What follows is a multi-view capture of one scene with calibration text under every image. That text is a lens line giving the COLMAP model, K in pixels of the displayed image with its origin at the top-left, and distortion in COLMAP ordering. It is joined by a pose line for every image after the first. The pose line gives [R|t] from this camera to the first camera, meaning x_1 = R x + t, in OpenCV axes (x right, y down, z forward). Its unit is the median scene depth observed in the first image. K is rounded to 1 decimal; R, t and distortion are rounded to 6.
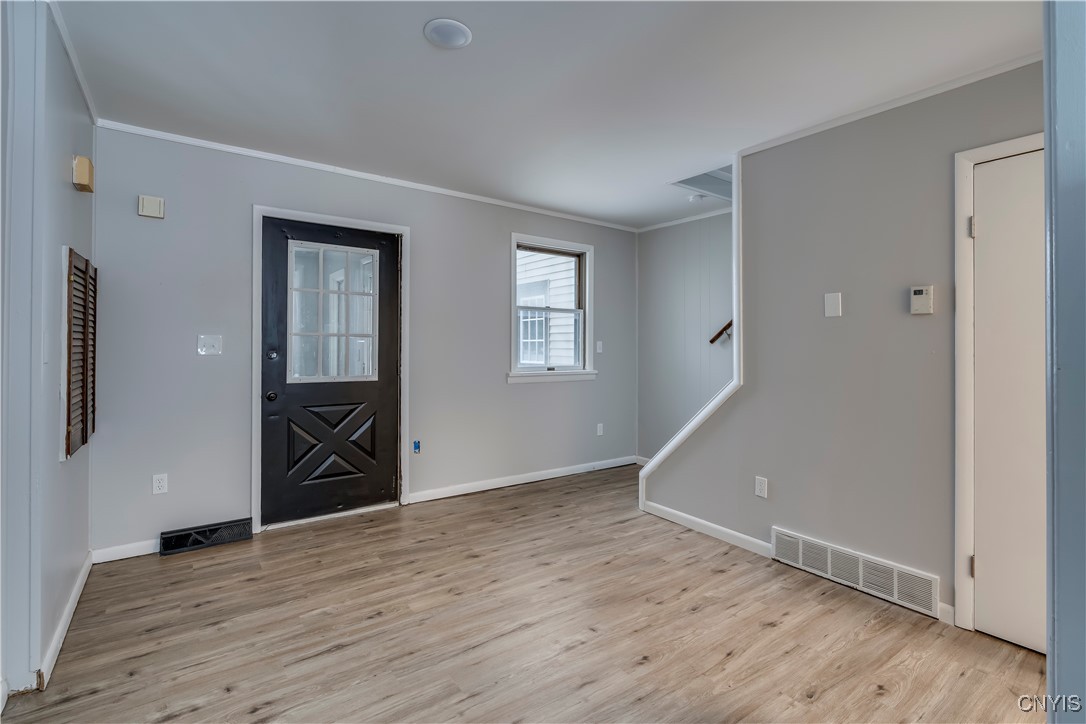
lens RADIAL K [[497.3, 0, 545.9], [0, 497.3, 343.1], [0, 0, 1]] dist [-0.004531, -0.000037]
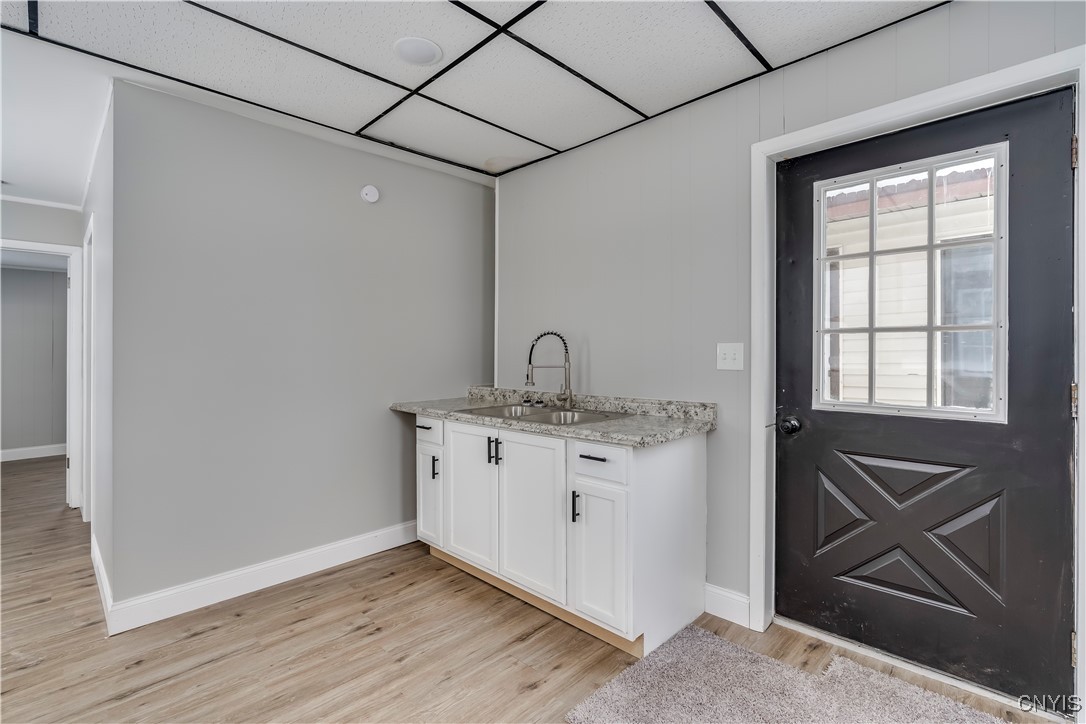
lens RADIAL K [[496.2, 0, 543.3], [0, 496.2, 358.8], [0, 0, 1]] dist [-0.004279, 0.000401]
pose [[0.155009, 0.002851, -0.987909, 0.060768], [0.008340, 0.999956, 0.004194, 0.012455], [0.987878, -0.008889, 0.154979, 0.676889]]
